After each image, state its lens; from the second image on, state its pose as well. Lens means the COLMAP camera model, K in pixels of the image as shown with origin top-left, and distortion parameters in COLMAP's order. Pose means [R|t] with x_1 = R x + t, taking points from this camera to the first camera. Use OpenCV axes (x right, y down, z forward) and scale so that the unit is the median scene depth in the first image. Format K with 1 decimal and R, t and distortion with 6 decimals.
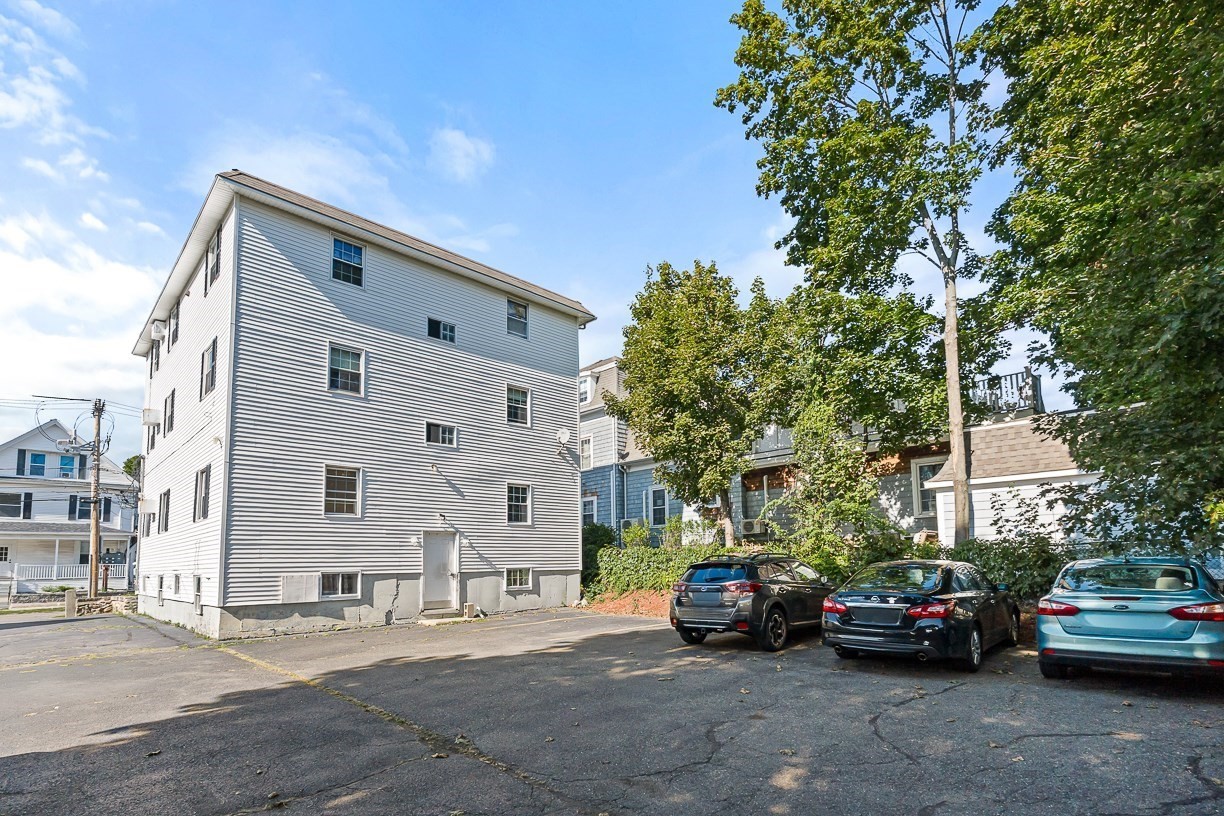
lens RADIAL K [[590.7, 0, 557.8], [0, 590.7, 528.0], [0, 0, 1]] dist [-0.002632, -0.000045]
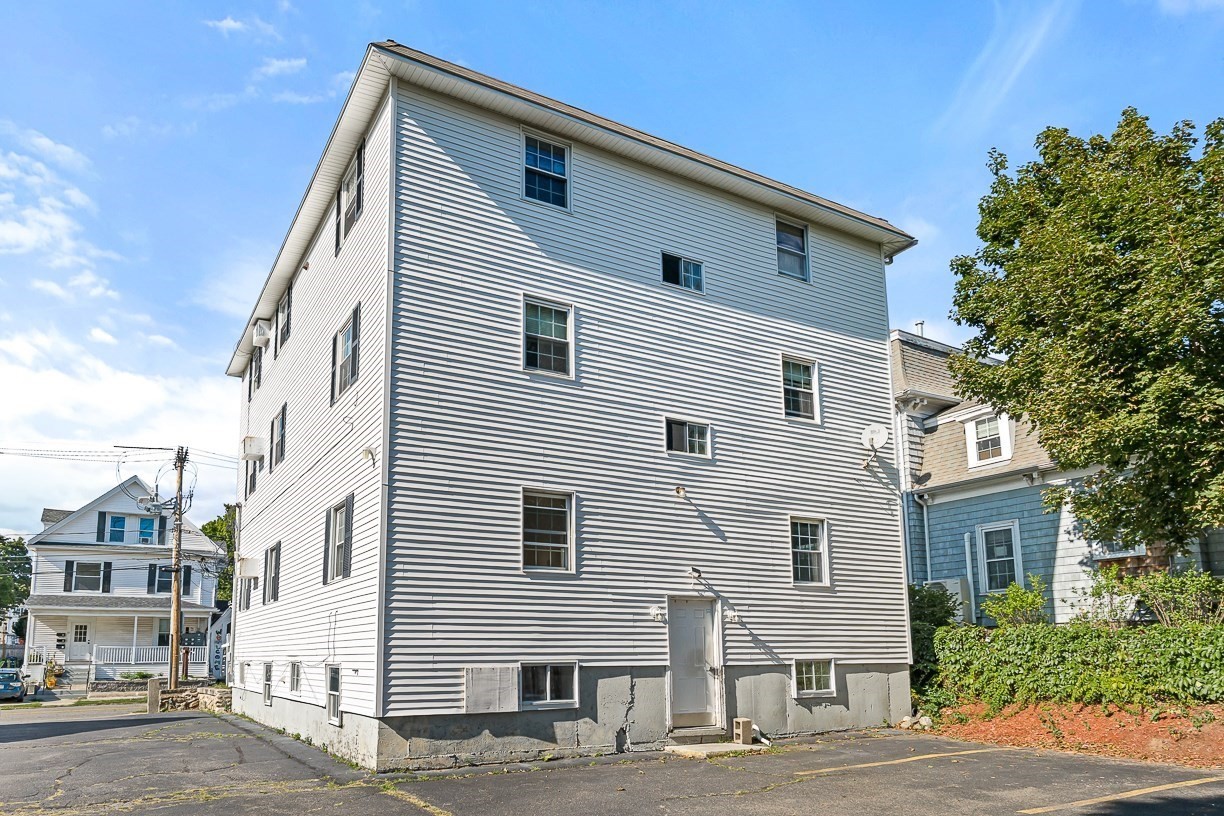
lens RADIAL K [[768.5, 0, 503.4], [0, 768.5, 577.4], [0, 0, 1]] dist [-0.001762, -0.000569]
pose [[0.968082, -0.012893, -0.250301, -0.176382], [0.004283, 0.999381, -0.034912, 0.011538], [0.250596, 0.032726, 0.967539, 0.182317]]
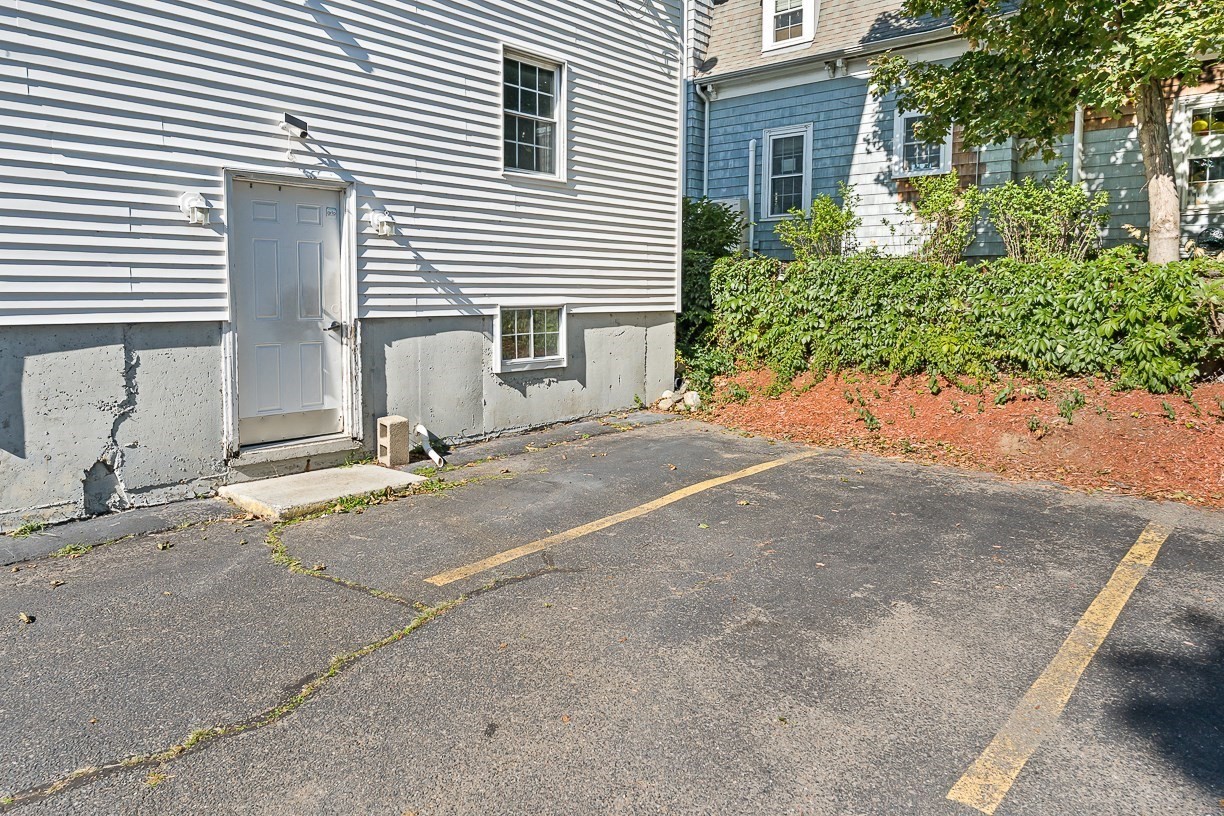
lens RADIAL K [[797.4, 0, 579.6], [0, 797.4, 385.3], [0, 0, 1]] dist [-0.001947, -0.001241]
pose [[0.993039, 0.009040, 0.117436, -0.095528], [-0.030254, 0.983175, 0.180145, 0.028647], [-0.113832, -0.182444, 0.976605, 0.541563]]
